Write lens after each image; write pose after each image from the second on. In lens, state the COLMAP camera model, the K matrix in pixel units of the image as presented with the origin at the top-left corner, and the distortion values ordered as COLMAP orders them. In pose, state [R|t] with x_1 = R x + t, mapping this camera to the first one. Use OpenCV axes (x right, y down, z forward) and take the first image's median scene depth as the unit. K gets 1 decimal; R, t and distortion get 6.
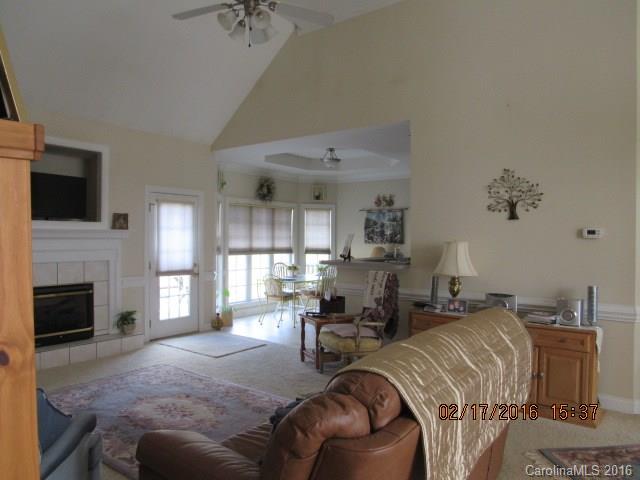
lens RADIAL K [[456.2, 0, 318.7], [0, 456.2, 236.5], [0, 0, 1]] dist [-0.023839, 0.005163]
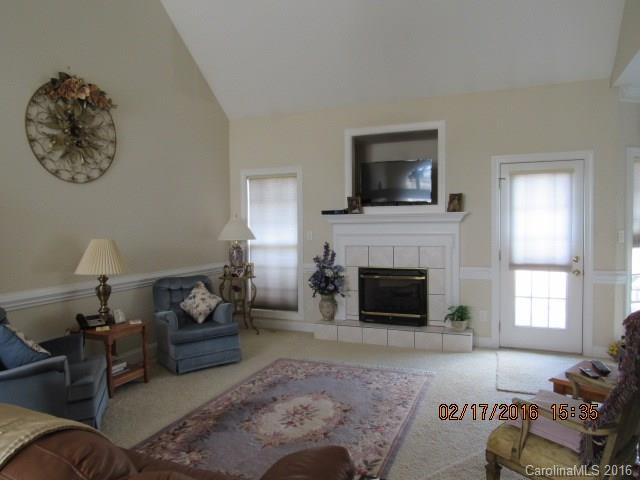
lens RADIAL K [[456.2, 0, 317.5], [0, 456.2, 243.5], [0, 0, 1]] dist [-0.023839, 0.005163]
pose [[0.254240, 0.038094, -0.966391, 0.352566], [0.016705, 0.998902, 0.043770, 0.002270], [0.966997, -0.027272, 0.253324, 0.518865]]
